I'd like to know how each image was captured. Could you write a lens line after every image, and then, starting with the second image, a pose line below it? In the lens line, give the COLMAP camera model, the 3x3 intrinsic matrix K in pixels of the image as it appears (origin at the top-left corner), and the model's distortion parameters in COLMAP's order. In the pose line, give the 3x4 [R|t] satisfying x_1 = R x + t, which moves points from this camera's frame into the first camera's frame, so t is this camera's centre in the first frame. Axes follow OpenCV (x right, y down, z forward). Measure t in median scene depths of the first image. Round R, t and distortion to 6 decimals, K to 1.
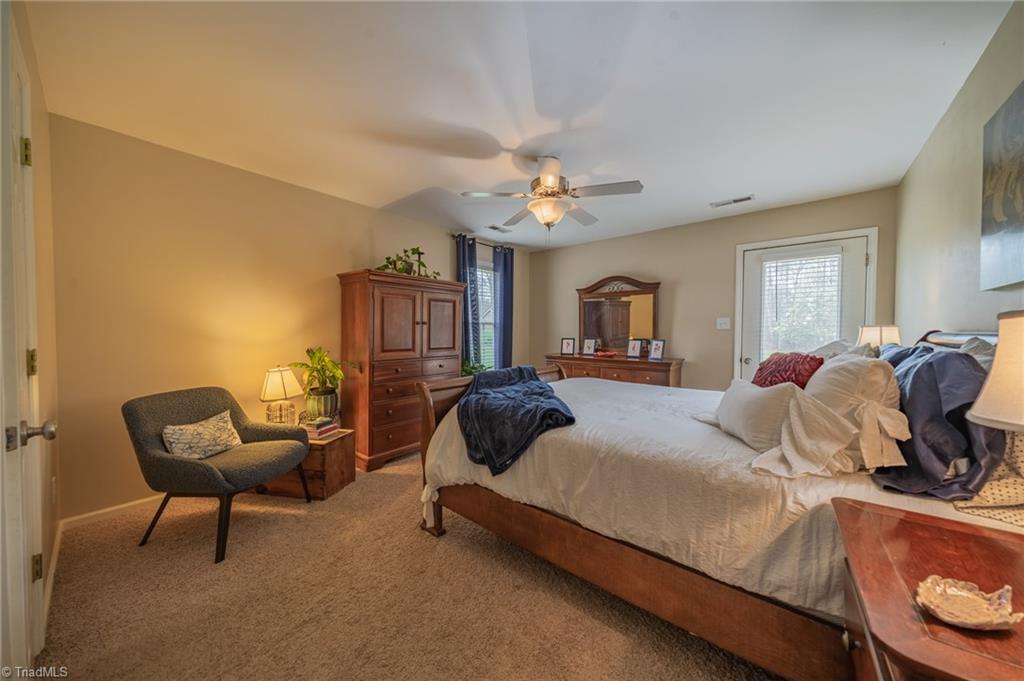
lens RADIAL K [[351.4, 0, 513.0], [0, 351.4, 339.6], [0, 0, 1]] dist [0.010678, -0.000115]
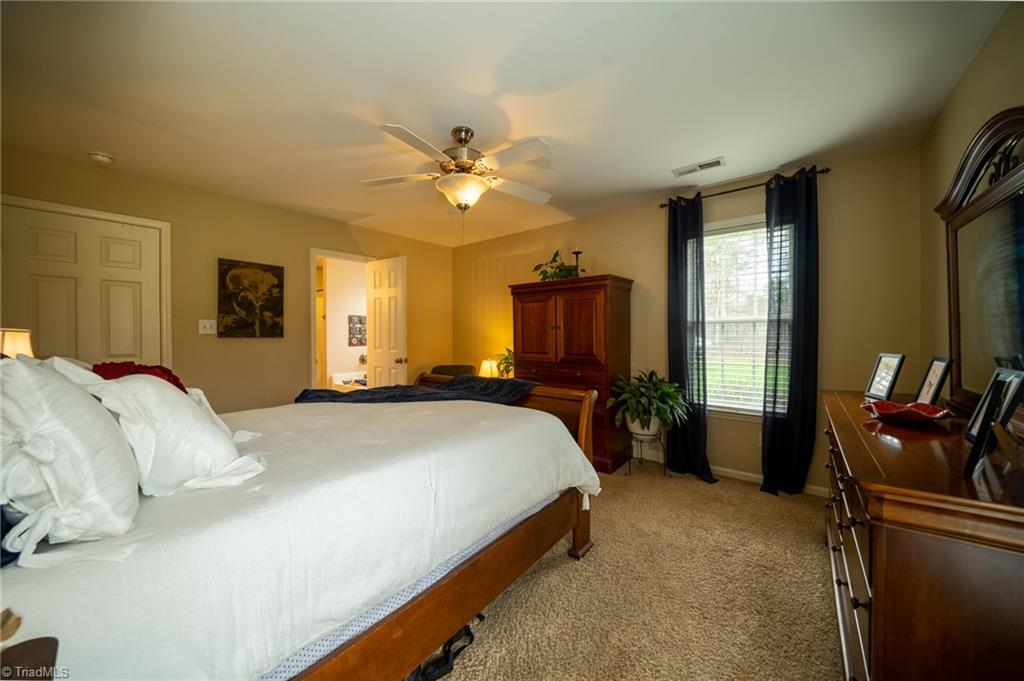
lens RADIAL K [[351.4, 0, 513.0], [0, 351.4, 339.6], [0, 0, 1]] dist [0.010678, -0.000115]
pose [[0.014703, 0.020991, -0.999672, 0.542063], [-0.018314, 0.999618, 0.020720, -0.023559], [0.999724, 0.018004, 0.015082, 0.644319]]
